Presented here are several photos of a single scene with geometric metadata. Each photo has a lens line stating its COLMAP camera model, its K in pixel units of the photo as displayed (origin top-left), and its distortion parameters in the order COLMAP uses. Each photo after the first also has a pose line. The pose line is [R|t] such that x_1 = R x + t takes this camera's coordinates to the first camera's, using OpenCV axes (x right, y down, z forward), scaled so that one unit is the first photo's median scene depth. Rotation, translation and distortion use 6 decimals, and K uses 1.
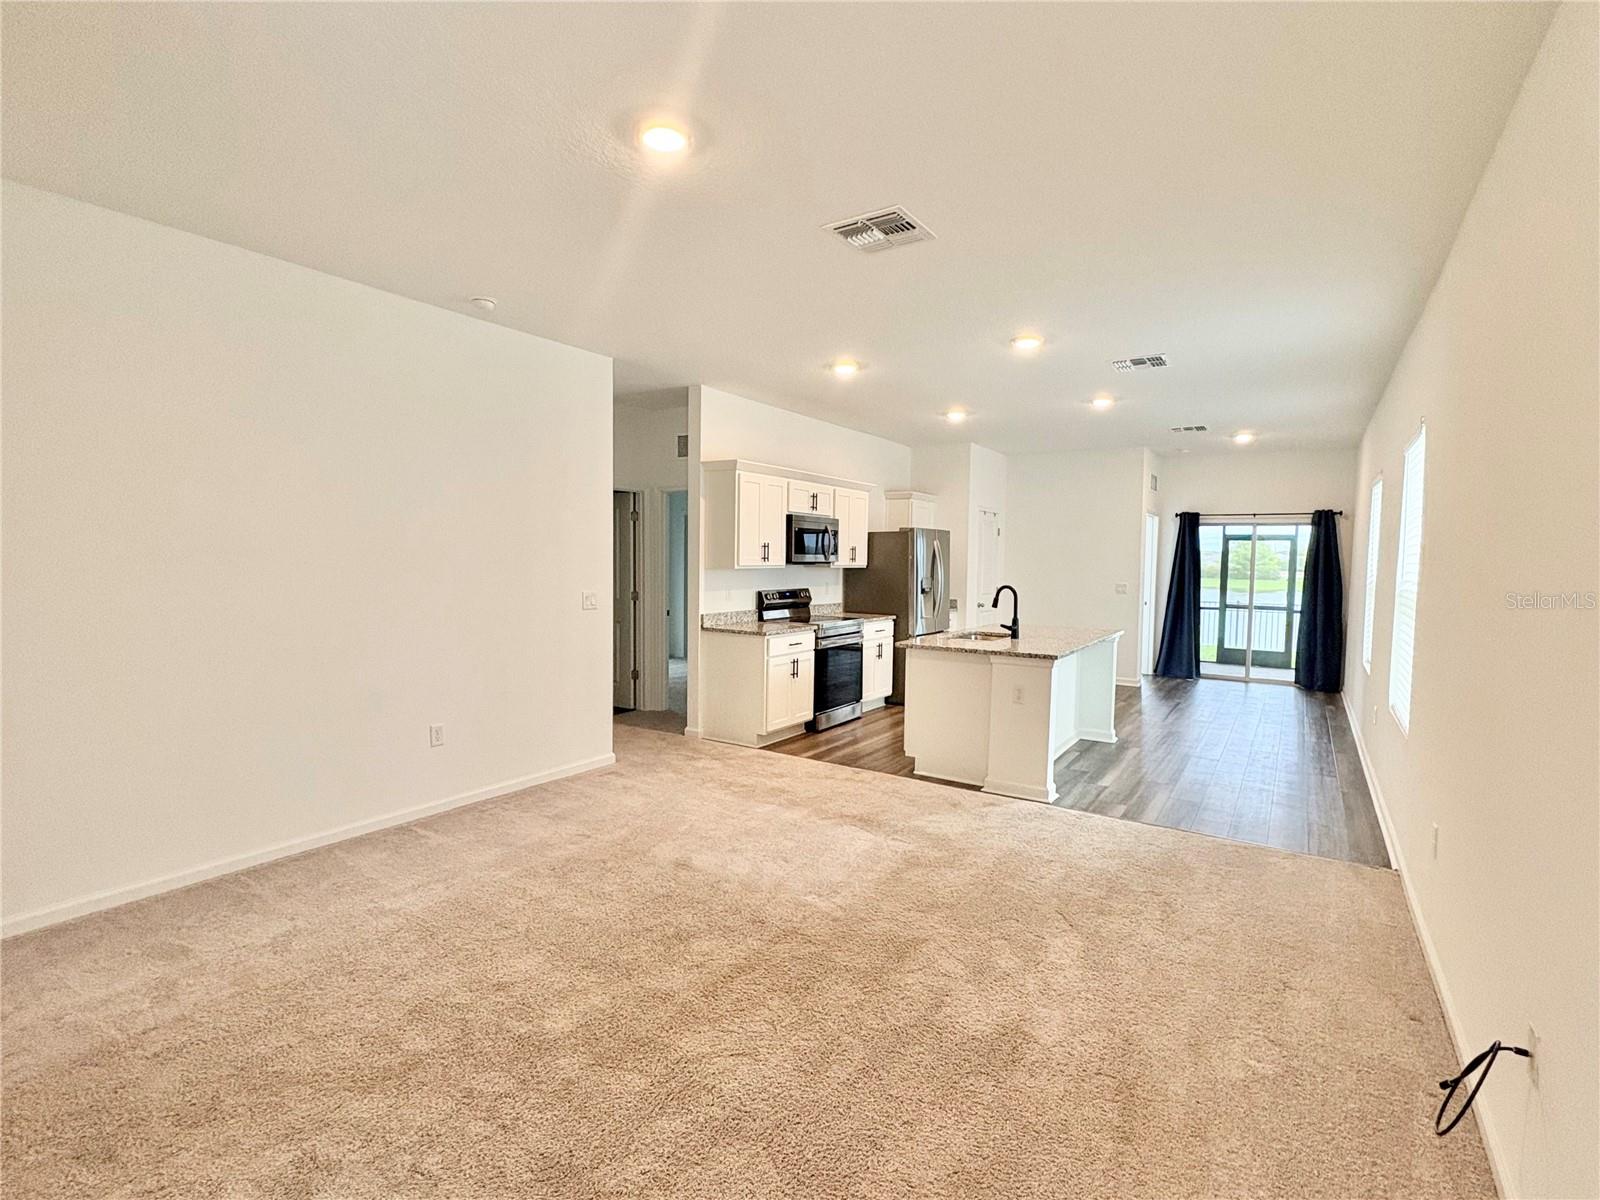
lens RADIAL K [[752.5, 0, 800.0], [0, 752.5, 600.0], [0, 0, 1]] dist [-0.000958, 0.000060]
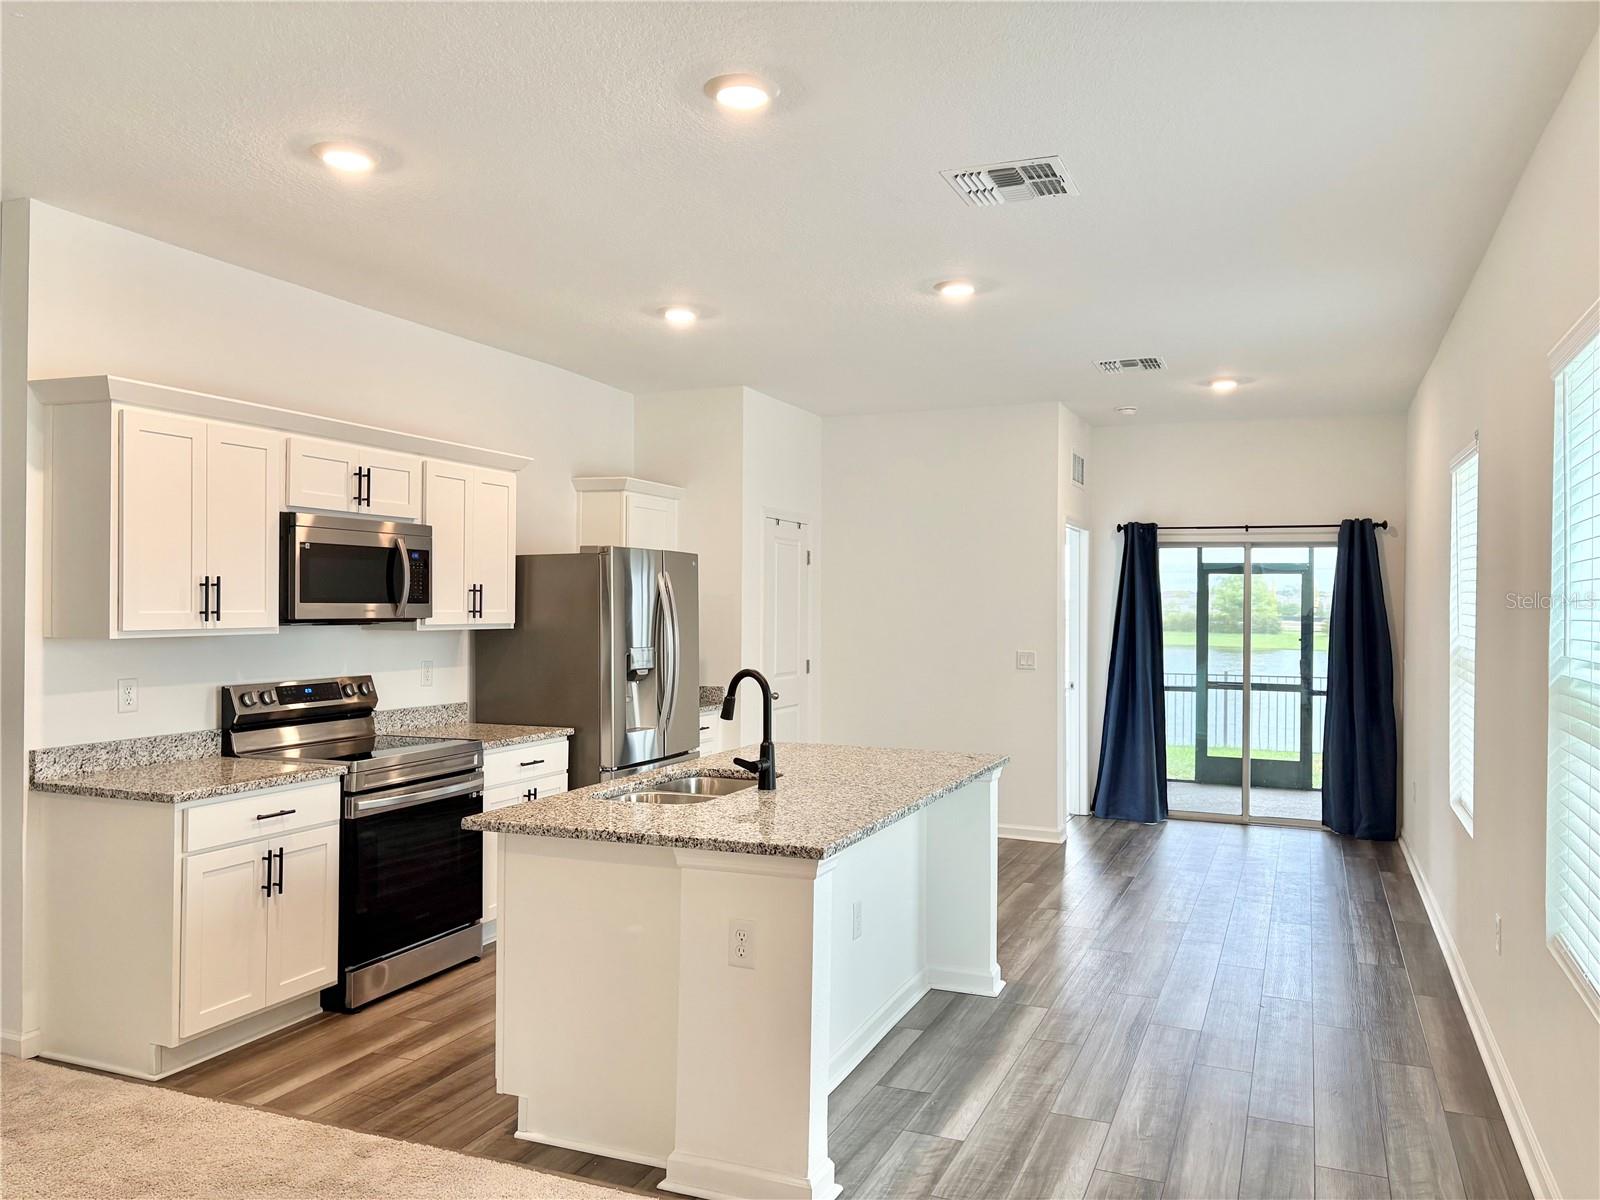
lens RADIAL K [[1228.2, 0, 800.0], [0, 1228.2, 600.0], [0, 0, 1]] dist [0.050779, -0.059071]
pose [[0.980931, -0.004928, 0.194295, 0.120264], [0.016362, 0.998224, -0.057285, -0.013851], [-0.193668, 0.059371, 0.979269, 0.203129]]
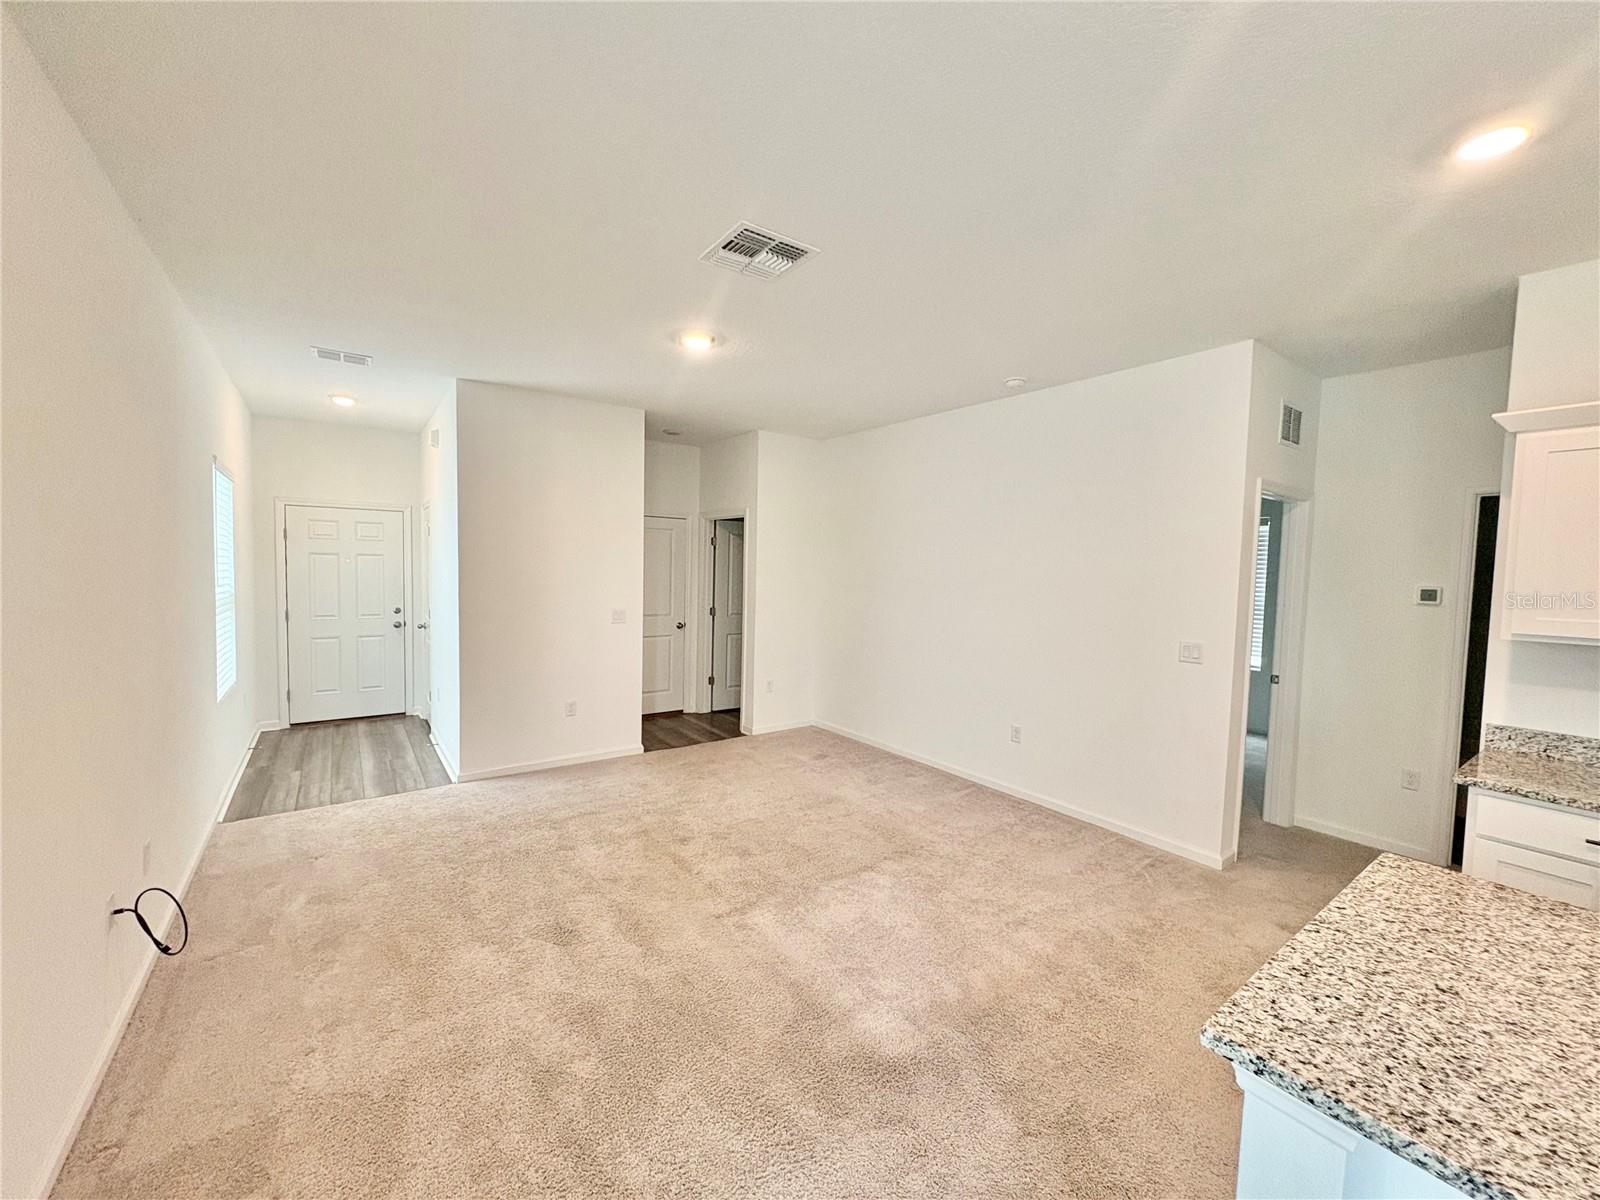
lens RADIAL K [[637.8, 0, 800.0], [0, 637.8, 600.0], [0, 0, 1]] dist [-0.000102, -0.000082]
pose [[-0.351684, 0.031038, -0.935604, 0.378203], [-0.078232, 0.994979, 0.062415, -0.047651], [0.932844, 0.095144, -0.347490, 0.604904]]
